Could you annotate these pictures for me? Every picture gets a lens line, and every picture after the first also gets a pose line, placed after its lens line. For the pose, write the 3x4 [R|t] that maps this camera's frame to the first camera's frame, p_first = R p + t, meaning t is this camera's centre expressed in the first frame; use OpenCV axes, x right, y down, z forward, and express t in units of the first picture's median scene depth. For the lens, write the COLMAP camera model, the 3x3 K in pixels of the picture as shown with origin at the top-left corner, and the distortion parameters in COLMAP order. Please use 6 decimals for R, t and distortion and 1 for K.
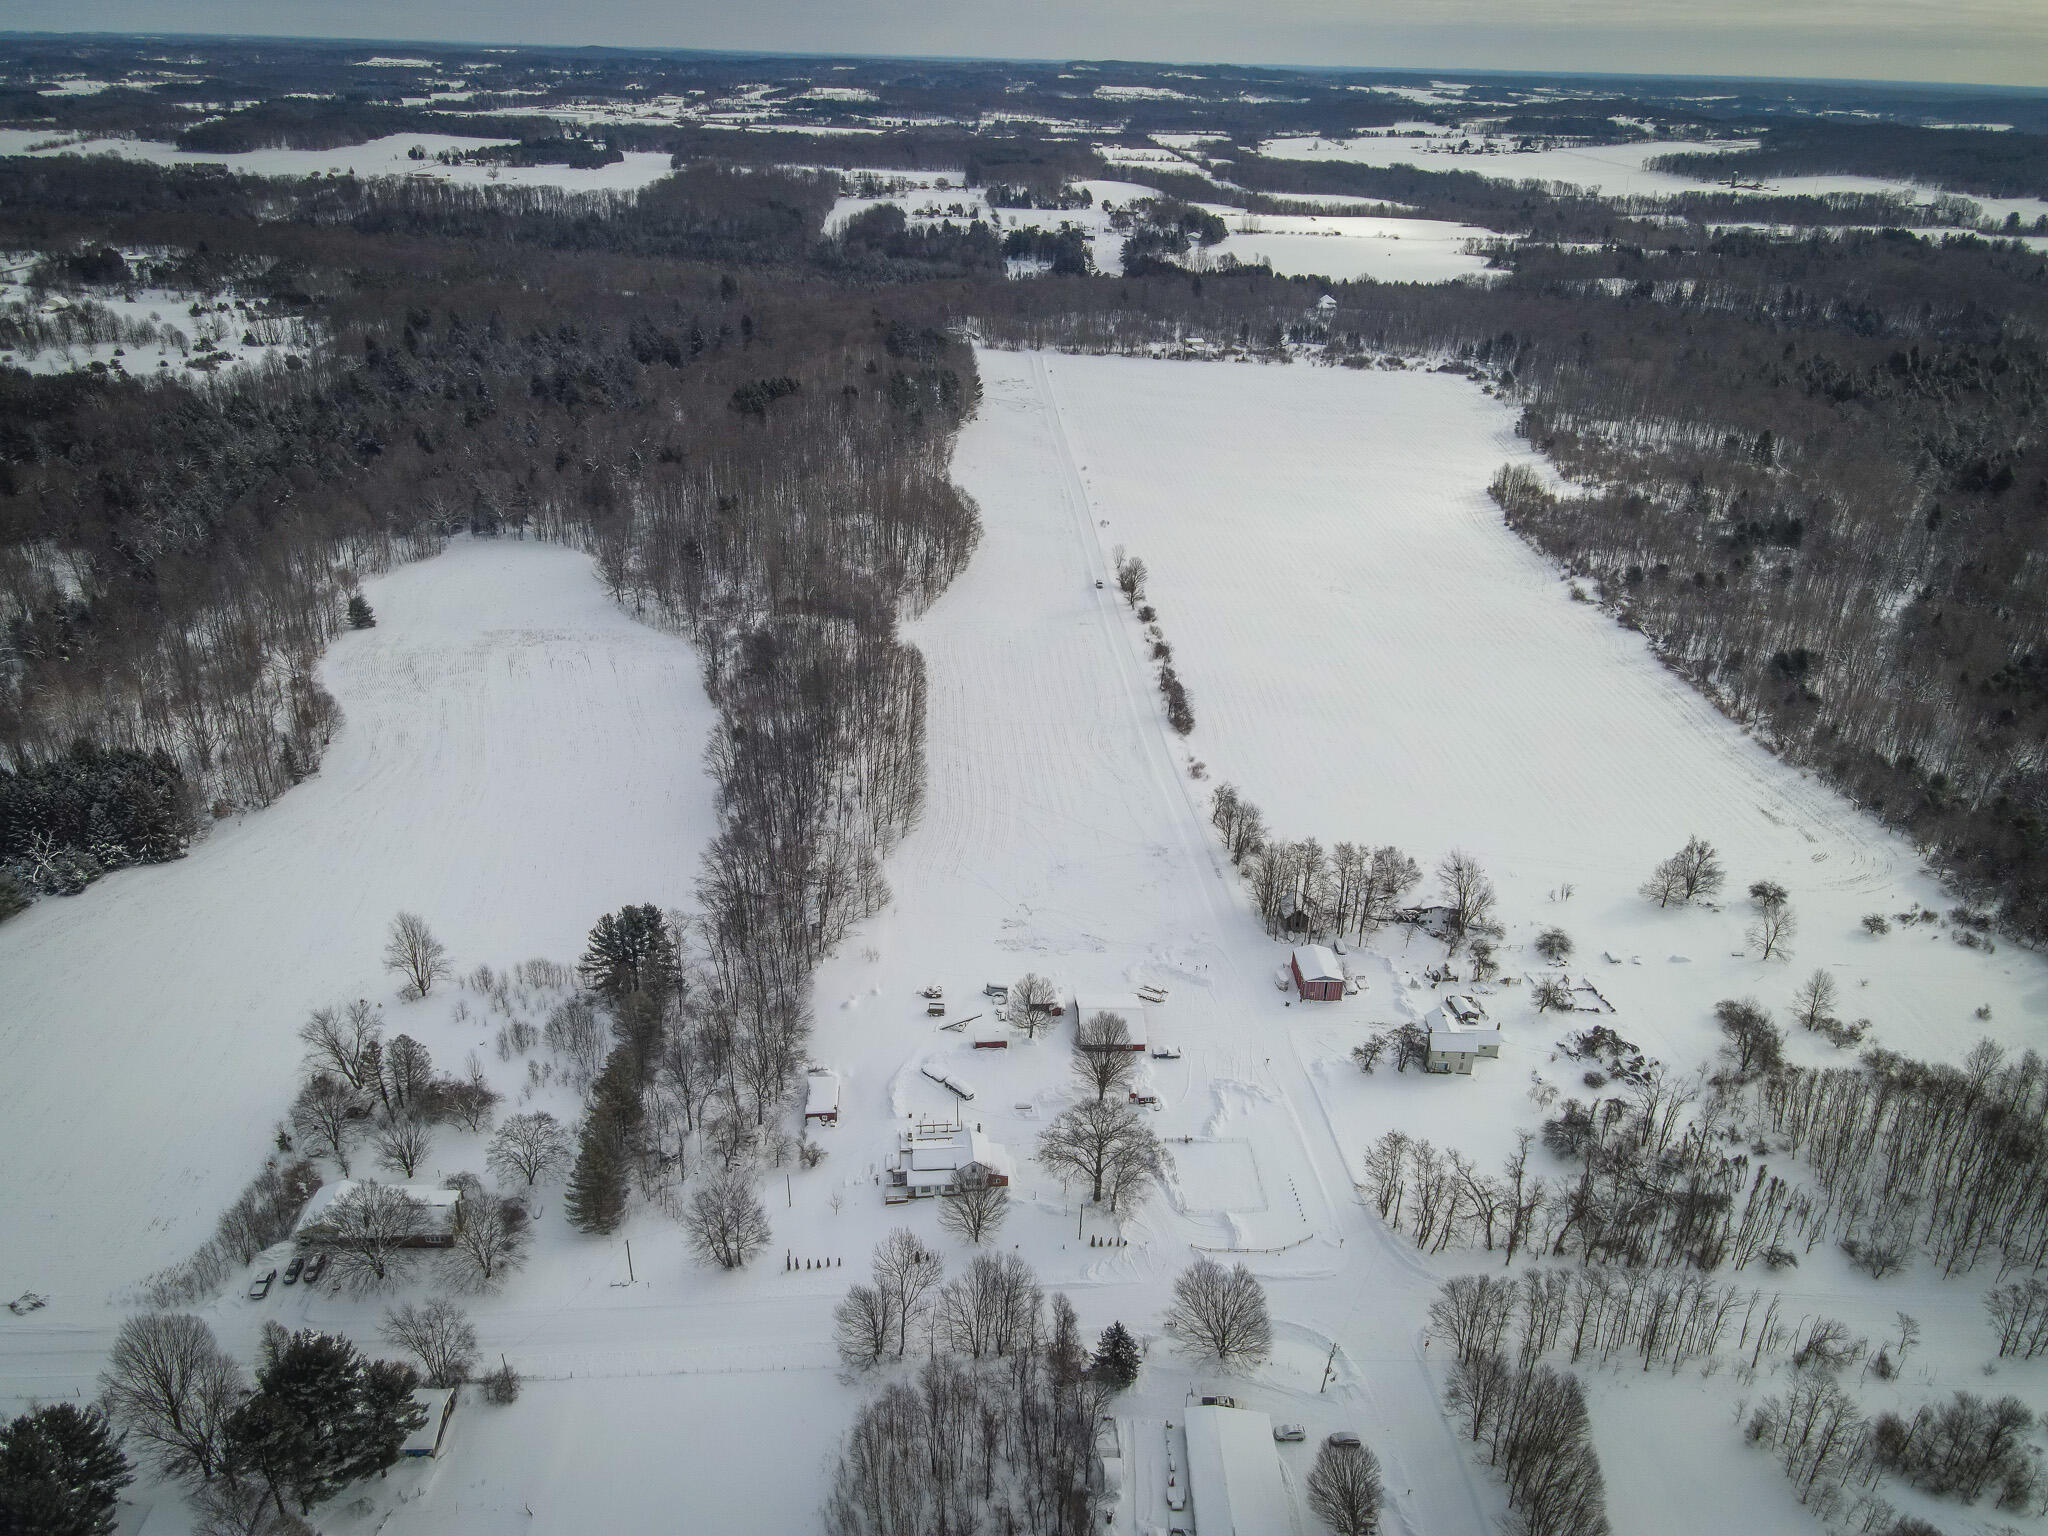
lens RADIAL K [[1473.8, 0, 1021.5], [0, 1473.8, 761.5], [0, 0, 1]] dist [0.024042, 0.014452]
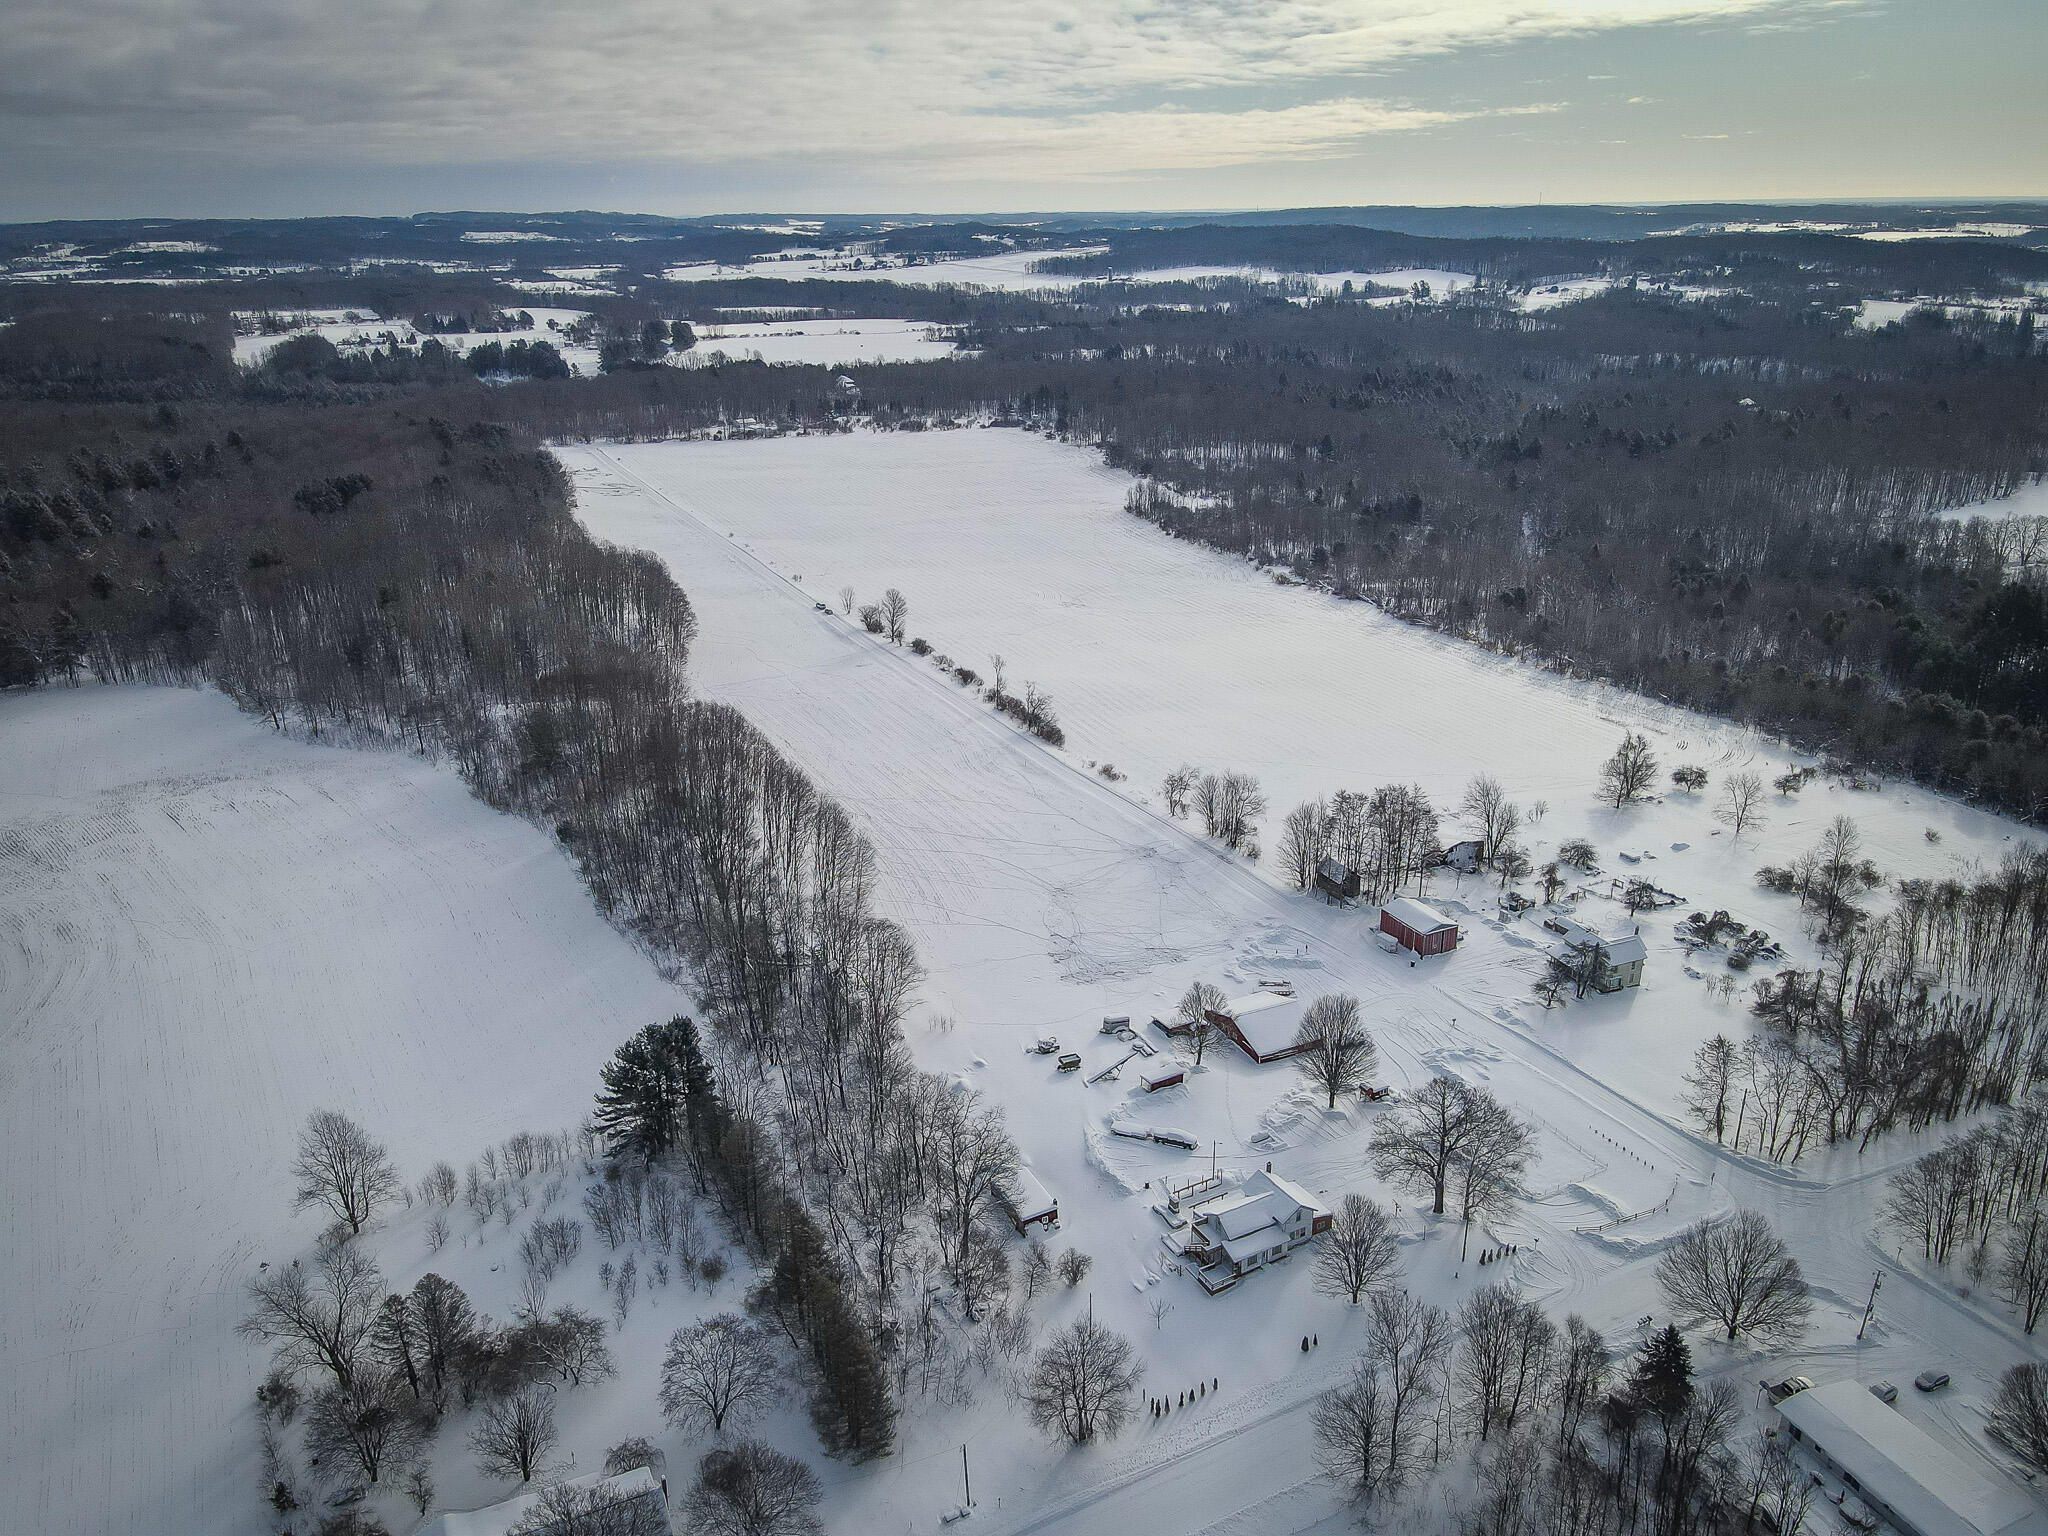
lens RADIAL K [[1473.8, 0, 1021.5], [0, 1473.8, 761.5], [0, 0, 1]] dist [0.024042, 0.014452]
pose [[0.922811, -0.173023, 0.344213, -0.088363], [0.200087, 0.978770, -0.044429, 0.010613], [-0.329218, 0.109872, 0.937840, 0.066116]]
